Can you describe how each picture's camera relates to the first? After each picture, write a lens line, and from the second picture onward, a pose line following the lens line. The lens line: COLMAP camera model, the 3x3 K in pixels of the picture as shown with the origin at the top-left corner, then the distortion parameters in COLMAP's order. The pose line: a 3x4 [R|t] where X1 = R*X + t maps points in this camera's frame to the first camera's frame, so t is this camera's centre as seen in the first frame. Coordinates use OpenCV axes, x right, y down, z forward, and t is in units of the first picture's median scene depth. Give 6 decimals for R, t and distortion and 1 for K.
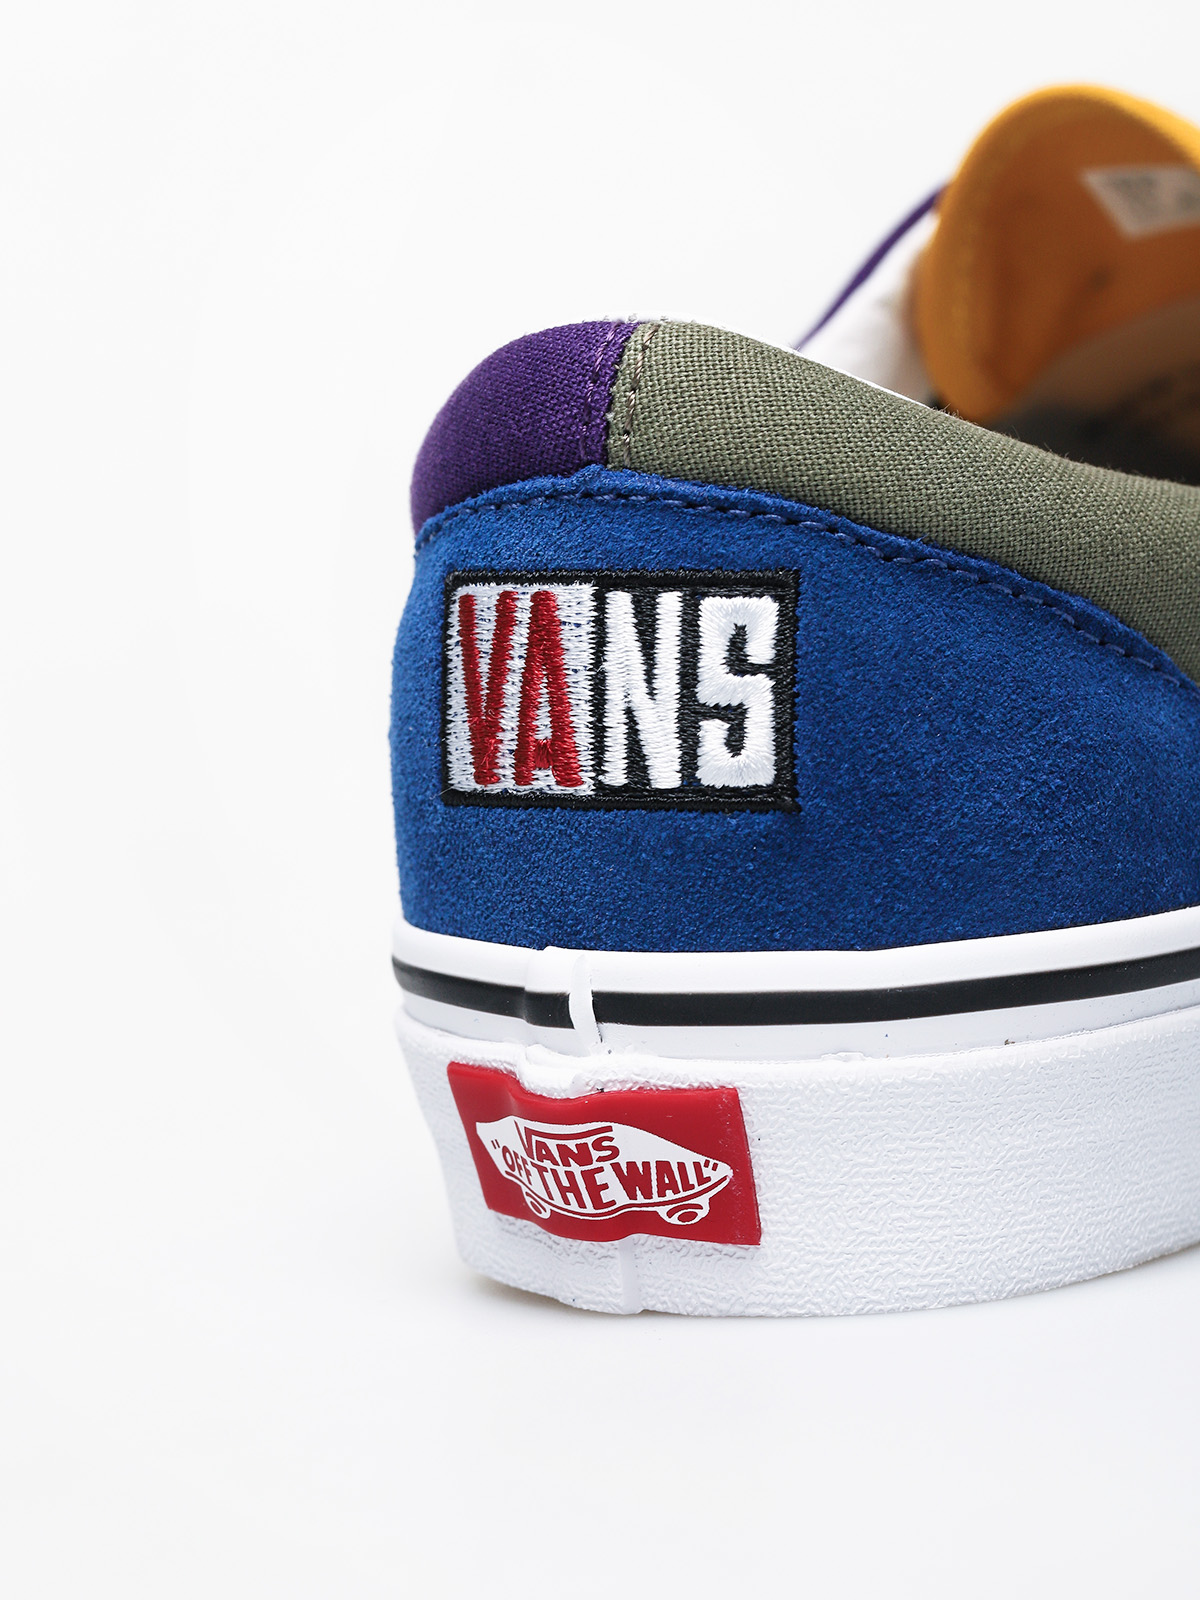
lens RADIAL K [[4615.8, 0, 609.3], [0, 4615.8, 797.3], [0, 0, 1]] dist [-0.128943, 0.000000]
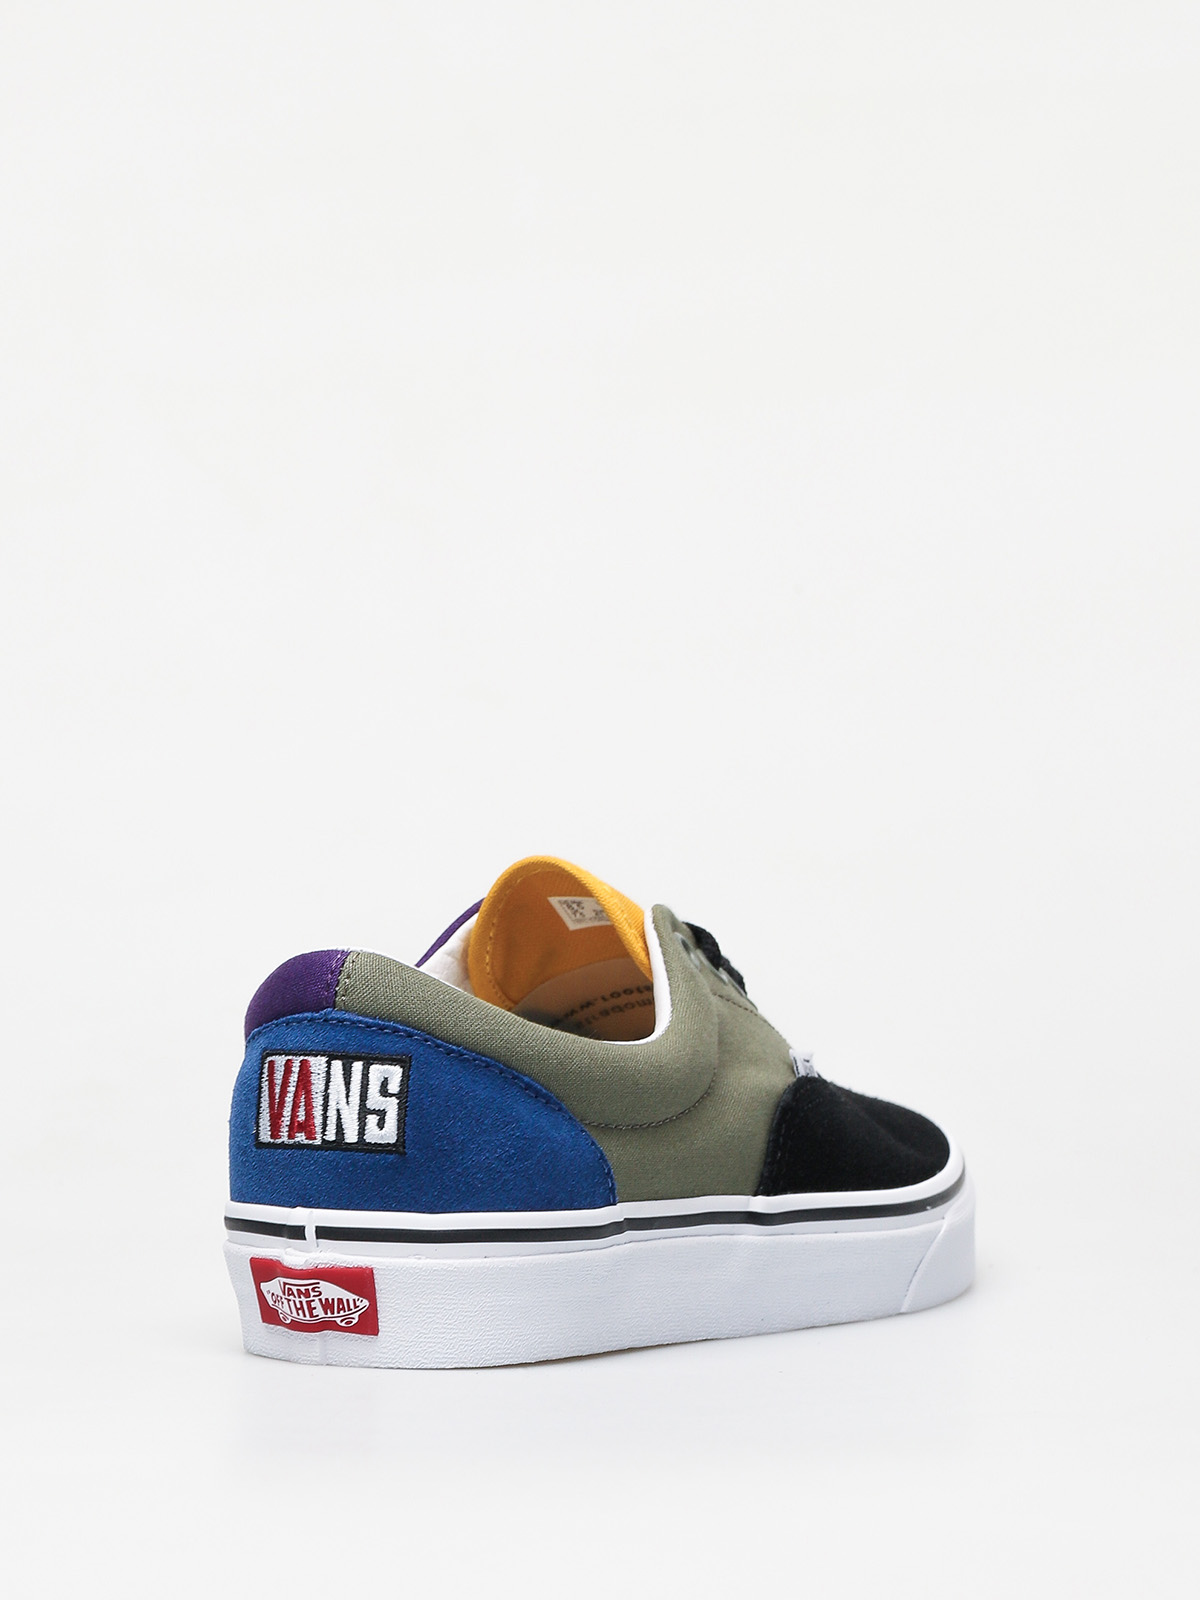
lens RADIAL K [[4615.8, 0, 600.5], [0, 4615.8, 798.0], [0, 0, 1]] dist [-0.128943, 0.000000]
pose [[0.994537, 0.066664, 0.080321, -0.063322], [-0.054666, 0.988172, -0.143275, 0.157189], [-0.088922, 0.138101, 0.986418, -1.409194]]
